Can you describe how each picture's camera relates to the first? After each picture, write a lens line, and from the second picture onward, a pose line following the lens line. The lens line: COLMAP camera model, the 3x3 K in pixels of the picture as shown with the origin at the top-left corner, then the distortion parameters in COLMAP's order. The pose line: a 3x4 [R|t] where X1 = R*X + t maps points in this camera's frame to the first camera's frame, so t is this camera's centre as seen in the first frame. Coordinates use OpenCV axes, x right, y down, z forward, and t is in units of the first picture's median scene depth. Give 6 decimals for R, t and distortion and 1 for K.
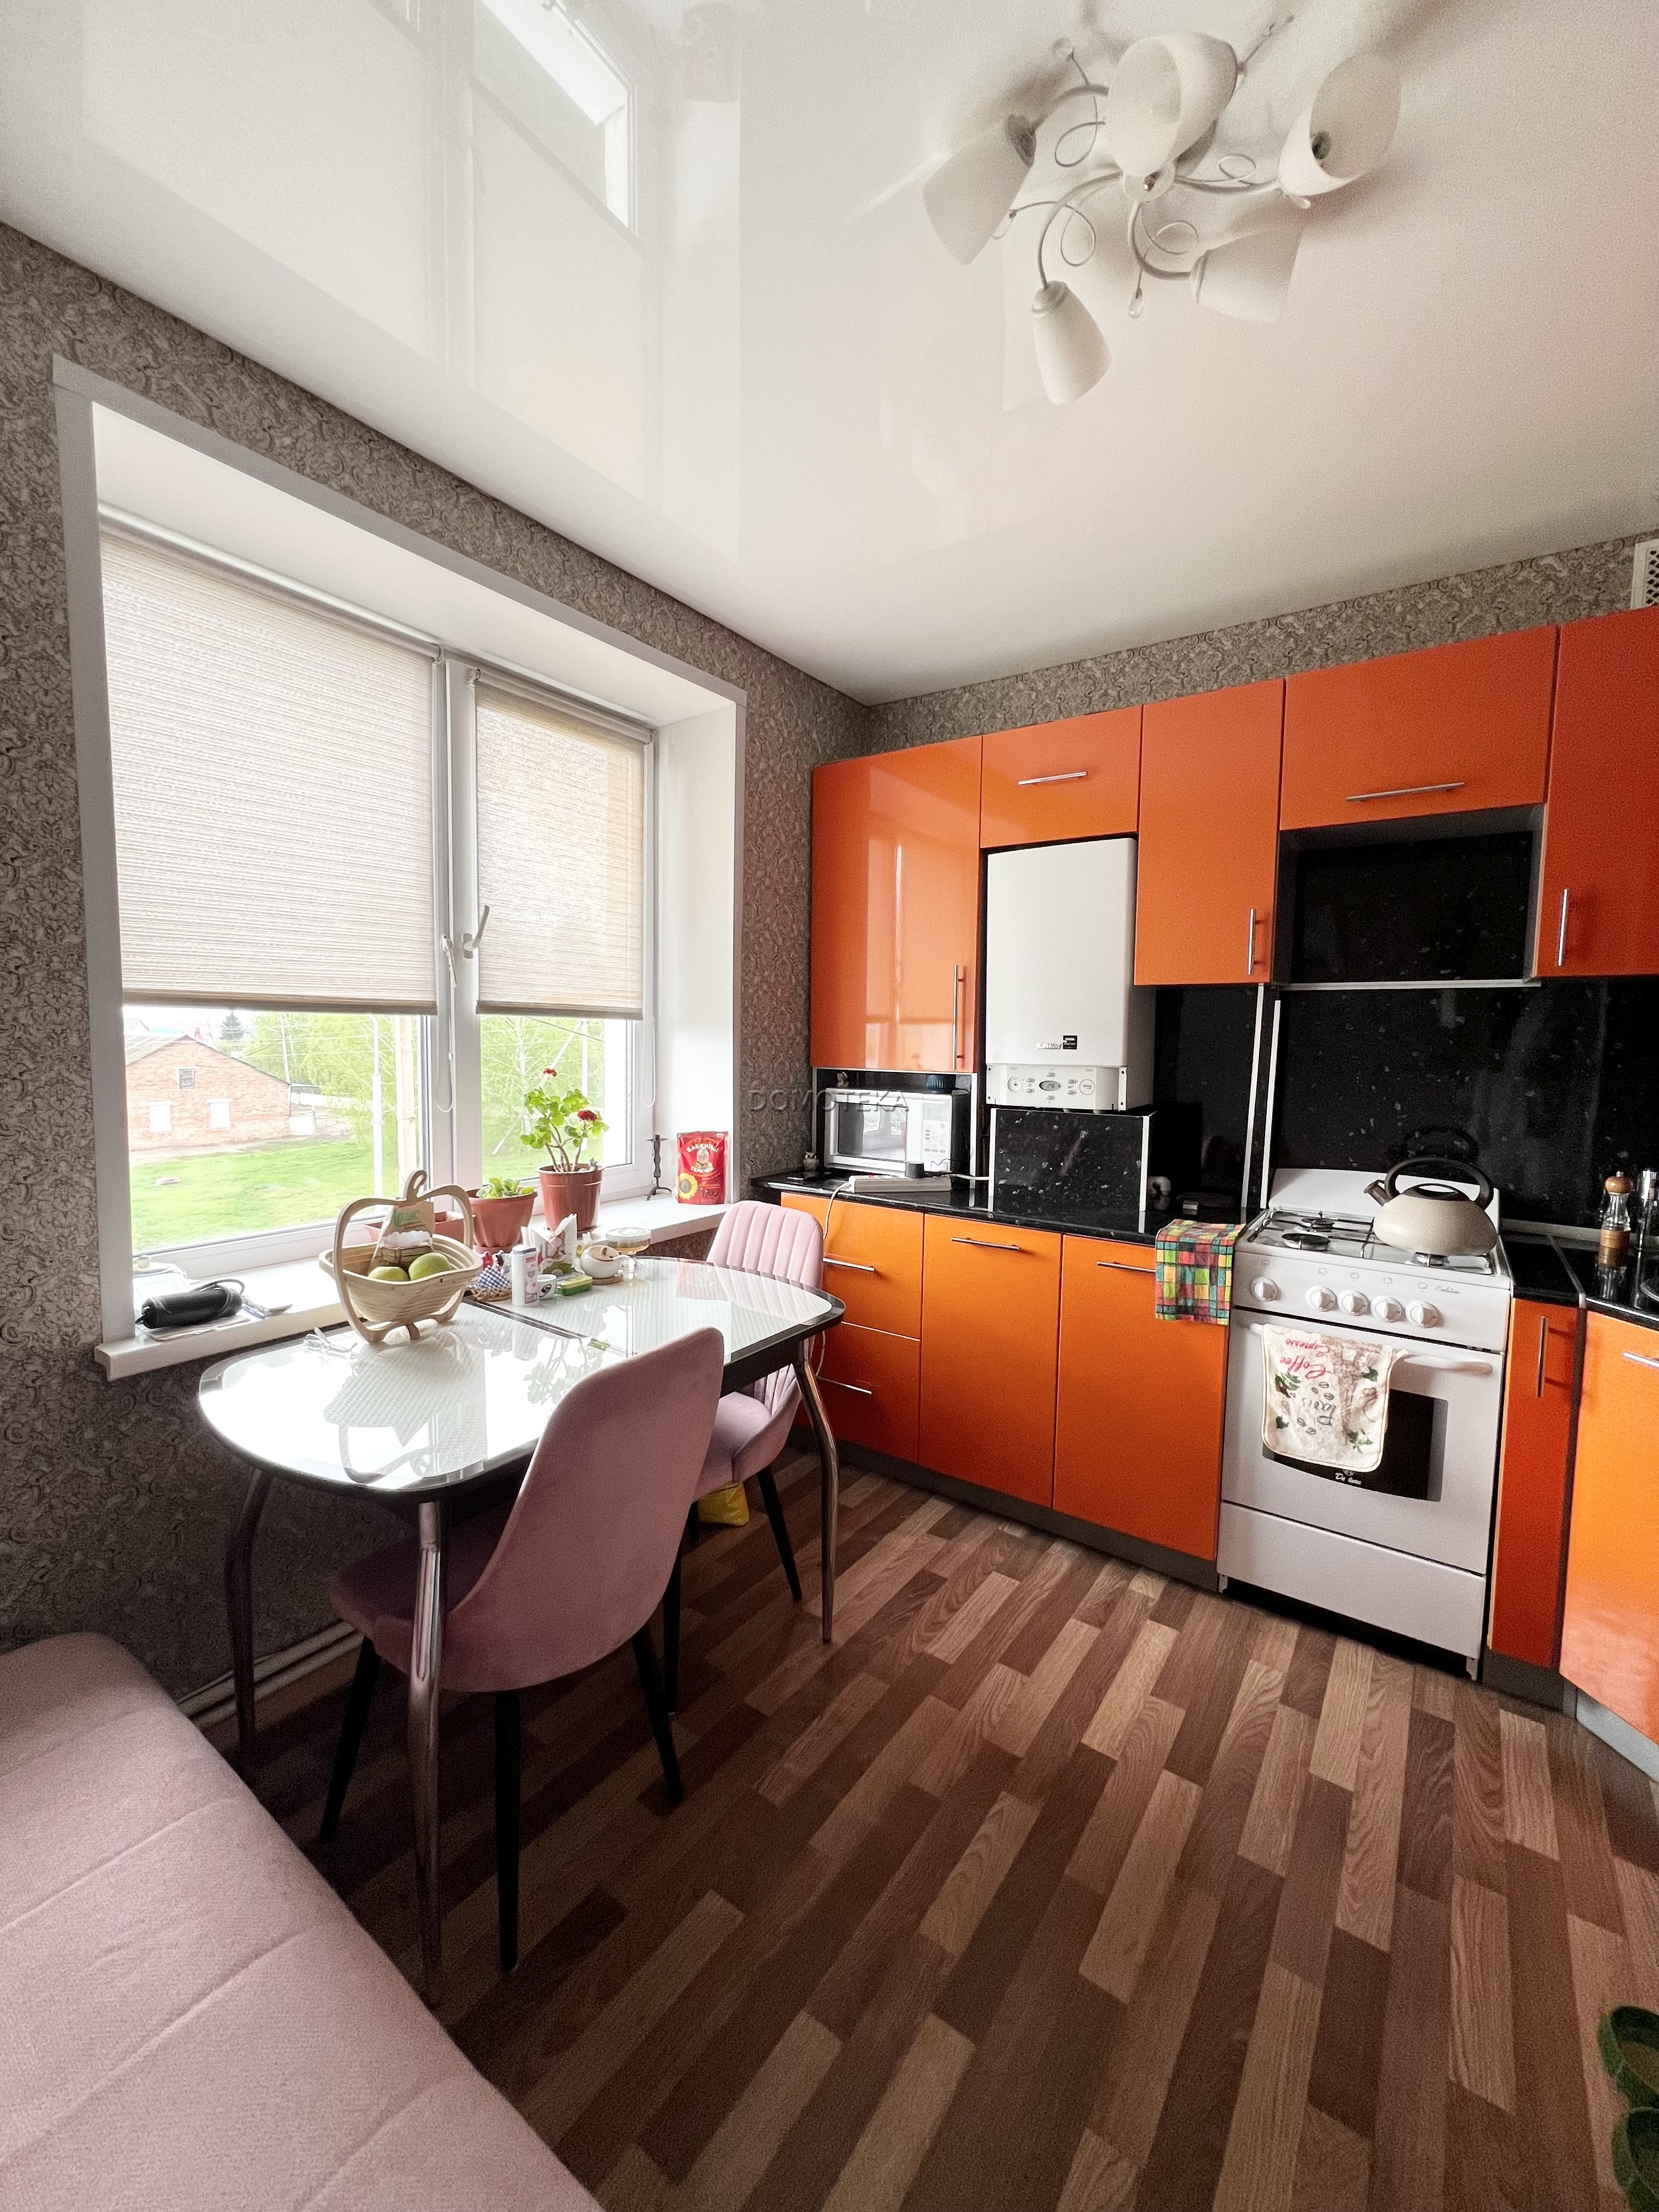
lens RADIAL K [[888.5, 0, 833.4], [0, 888.5, 1103.9], [0, 0, 1]] dist [-0.002045, 0.000204]
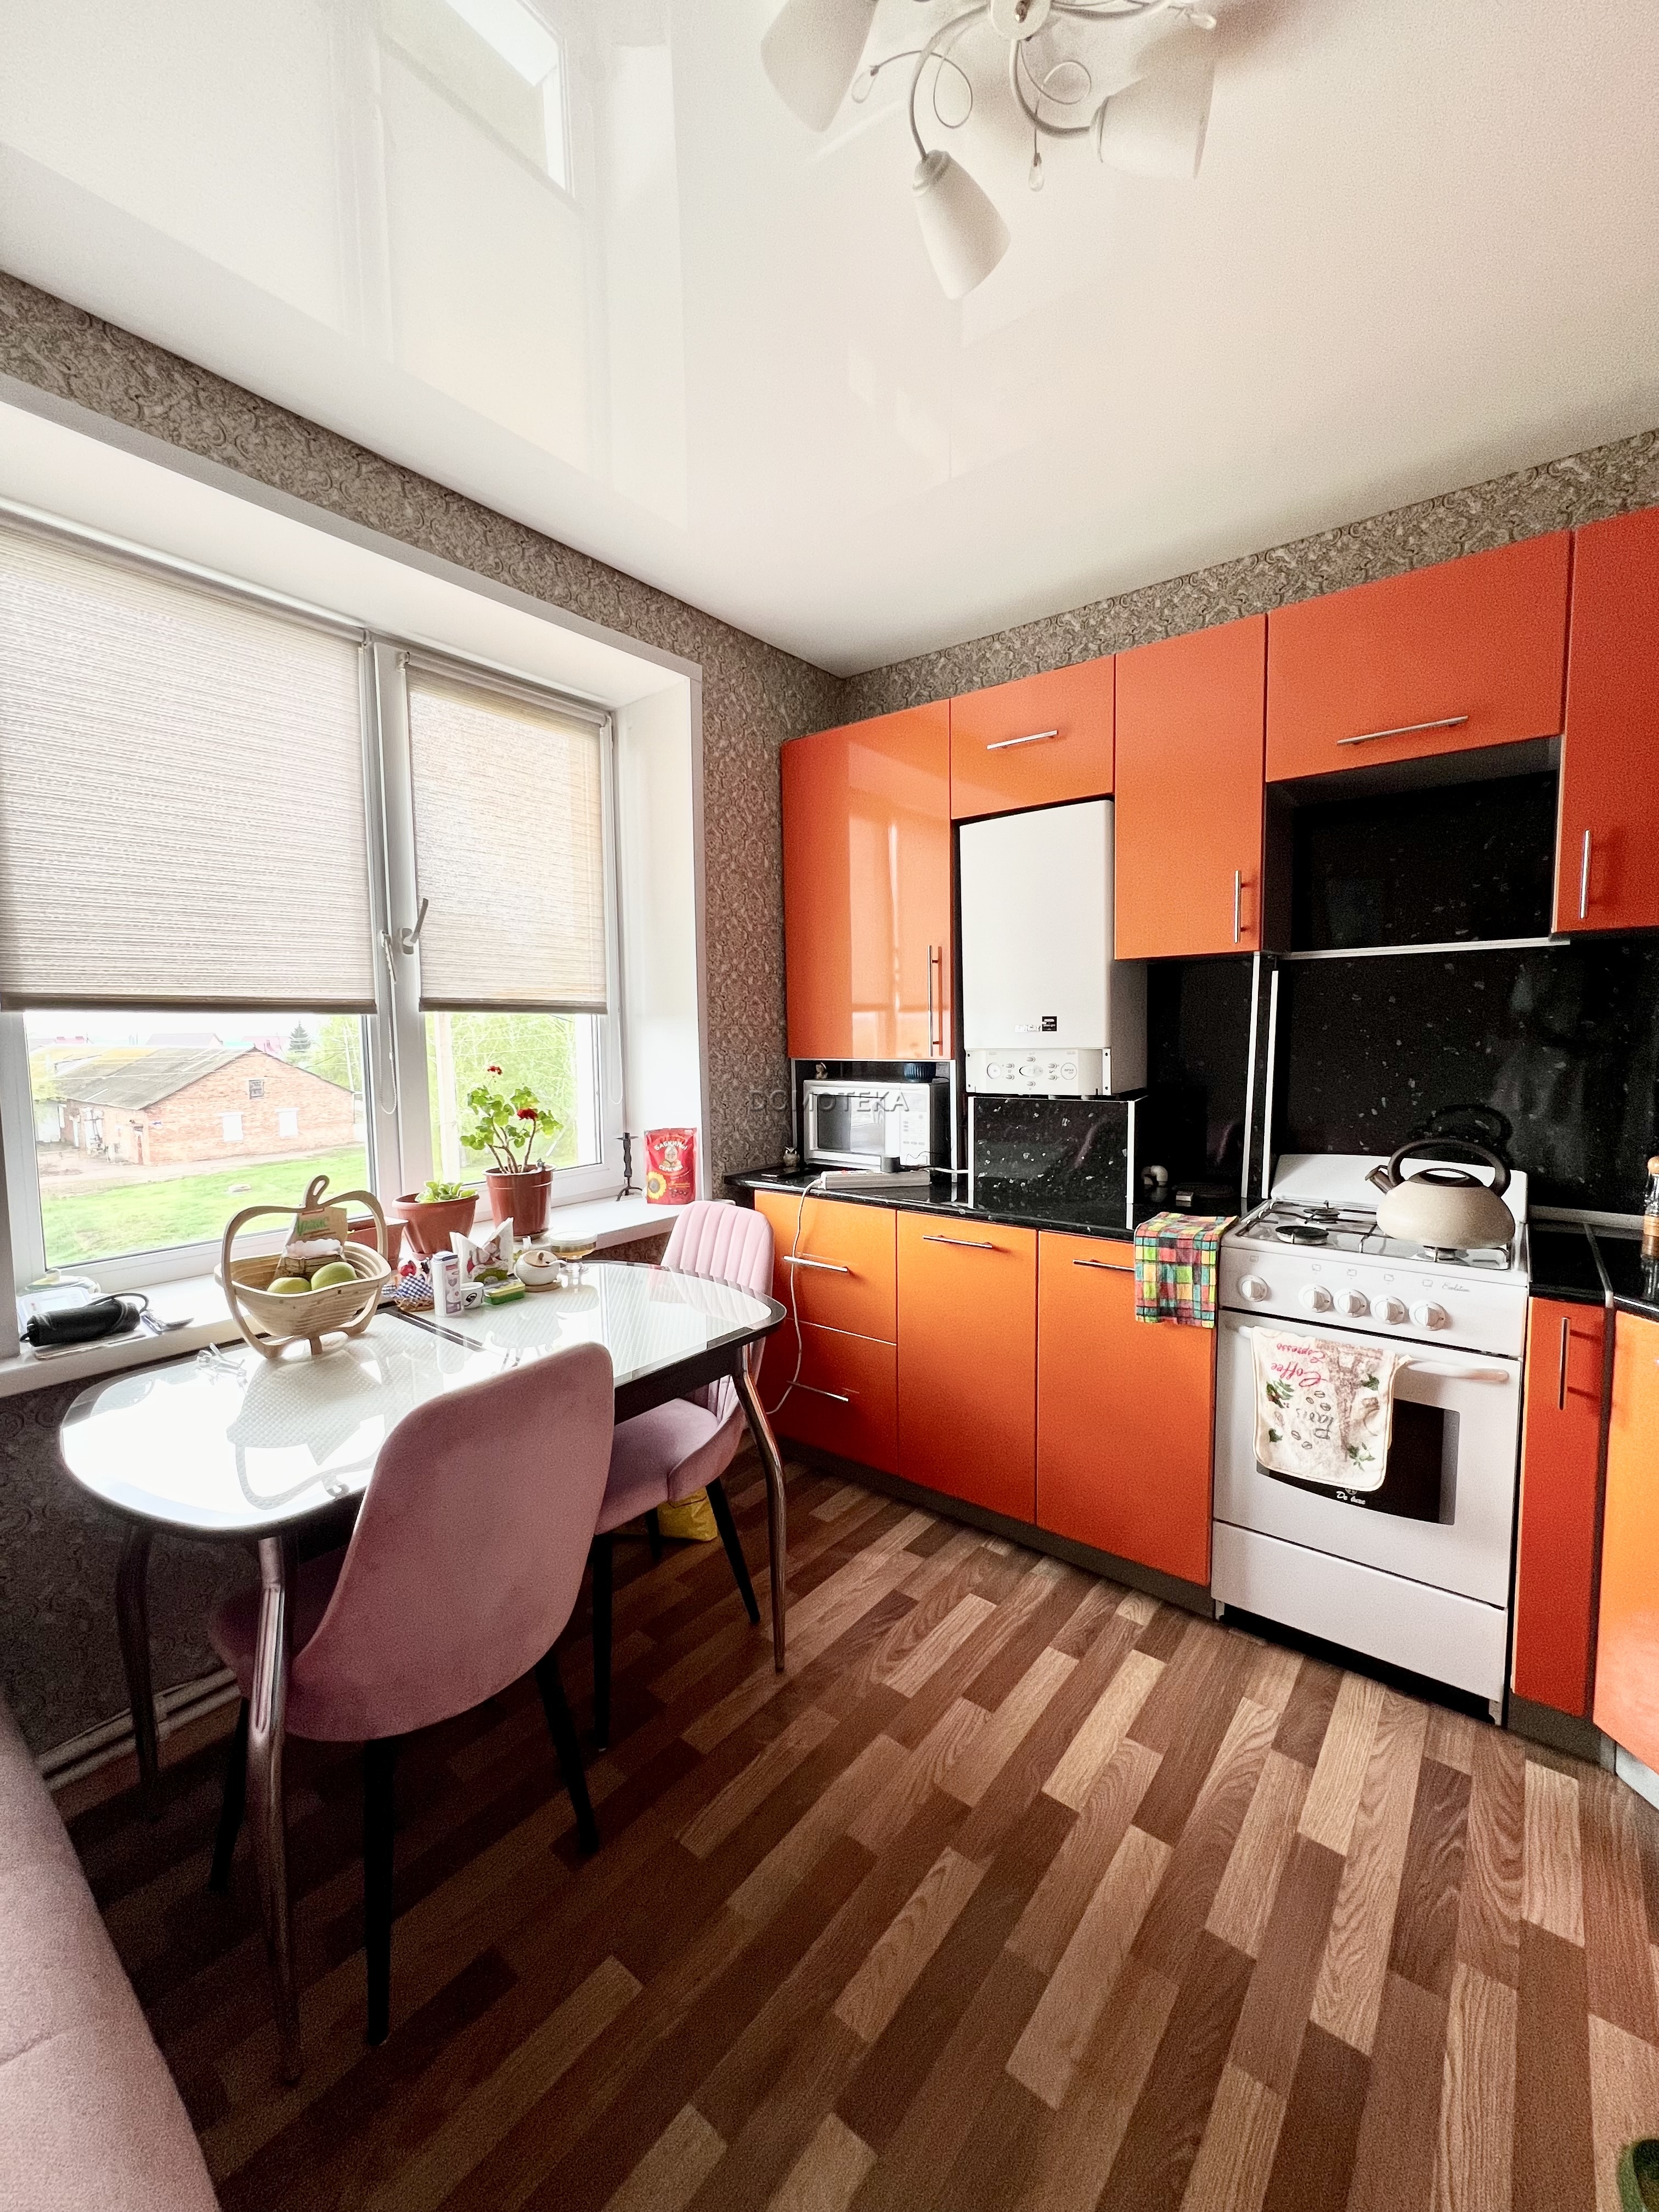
lens RADIAL K [[888.5, 0, 833.4], [0, 888.5, 1103.9], [0, 0, 1]] dist [-0.002045, 0.000204]
pose [[0.998075, -0.023870, -0.057238, 0.108446], [0.024170, 0.999698, 0.004547, 0.005913], [0.057112, -0.005922, 0.998350, 0.068673]]
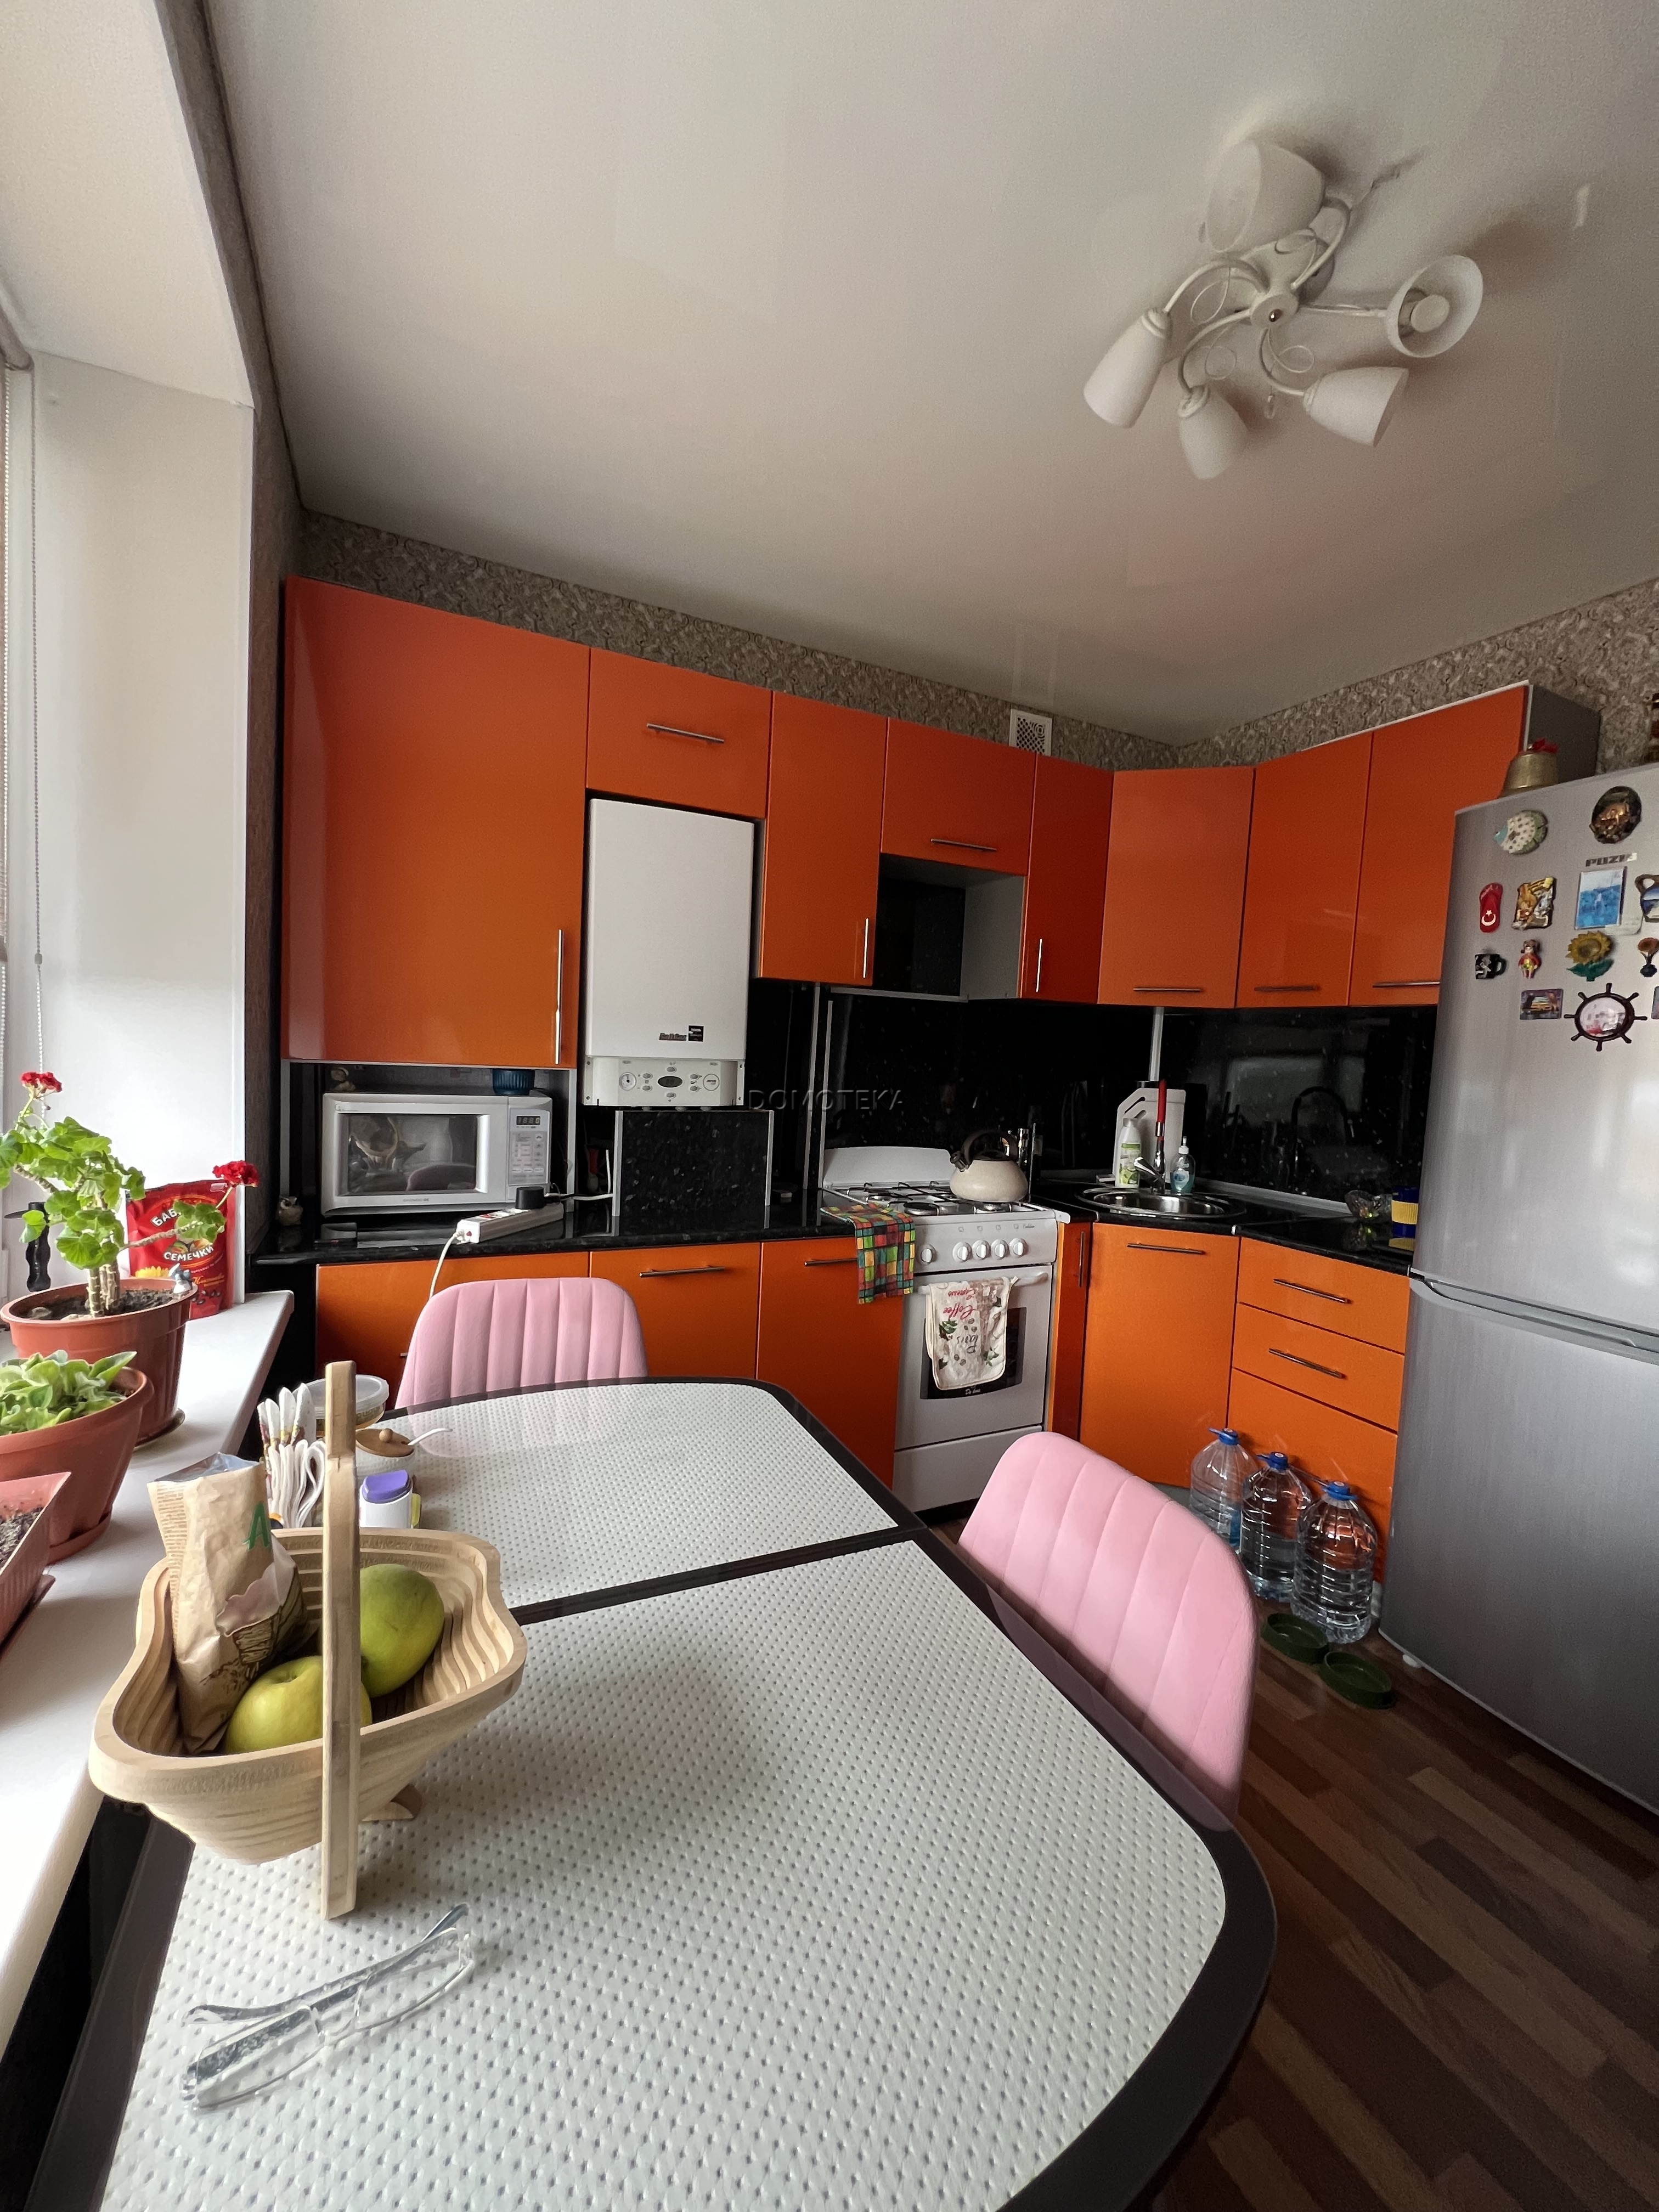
lens RADIAL K [[888.5, 0, 833.4], [0, 888.5, 1103.9], [0, 0, 1]] dist [-0.002045, 0.000204]
pose [[0.485160, -0.047755, 0.873121, -0.543946], [0.029961, 0.998829, 0.037982, -0.032677], [-0.873912, 0.007732, 0.486022, 0.515362]]
